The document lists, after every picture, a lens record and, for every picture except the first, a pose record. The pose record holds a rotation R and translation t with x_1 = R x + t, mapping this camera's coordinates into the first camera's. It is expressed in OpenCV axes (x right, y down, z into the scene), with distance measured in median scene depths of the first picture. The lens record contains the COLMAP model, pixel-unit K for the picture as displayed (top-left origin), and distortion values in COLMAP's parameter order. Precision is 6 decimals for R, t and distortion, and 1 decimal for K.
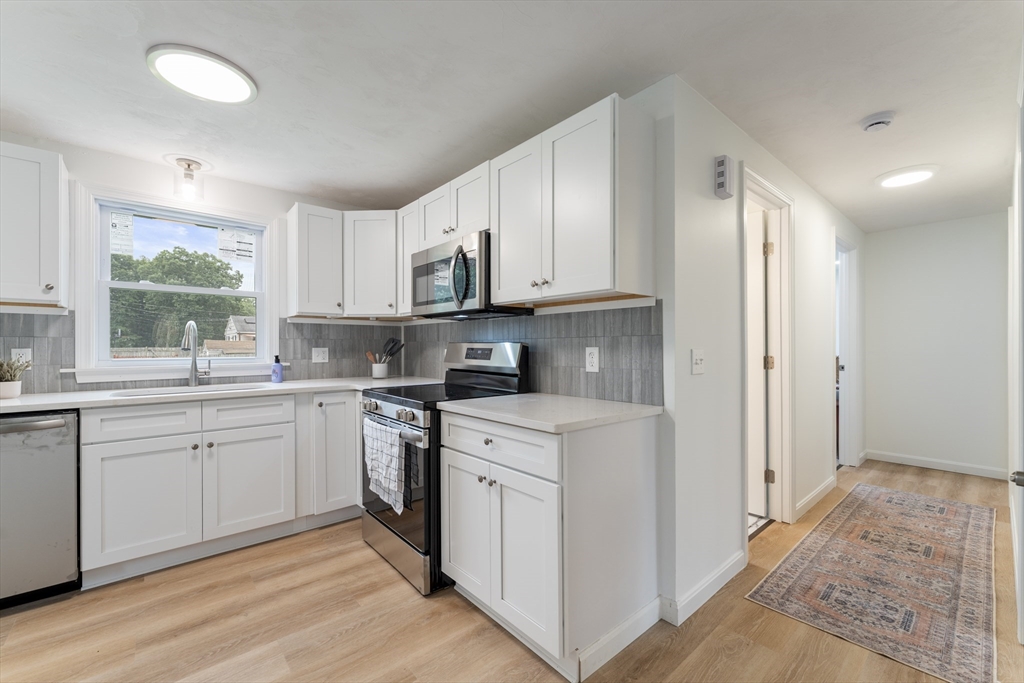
lens RADIAL K [[417.4, 0, 508.3], [0, 417.4, 346.9], [0, 0, 1]] dist [0.000984, -0.000193]
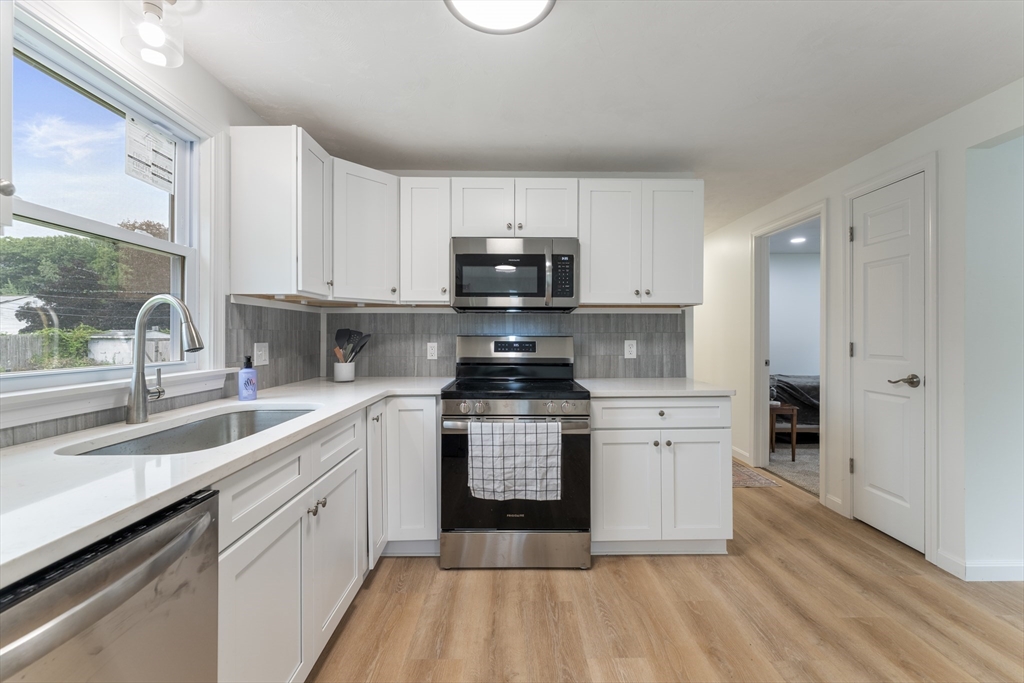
lens RADIAL K [[417.4, 0, 509.8], [0, 417.4, 334.7], [0, 0, 1]] dist [0.000984, -0.000193]
pose [[0.642459, 0.001710, 0.766318, -1.057187], [0.000223, 0.999997, -0.002418, -0.013650], [-0.766320, 0.001724, 0.642456, 0.407779]]
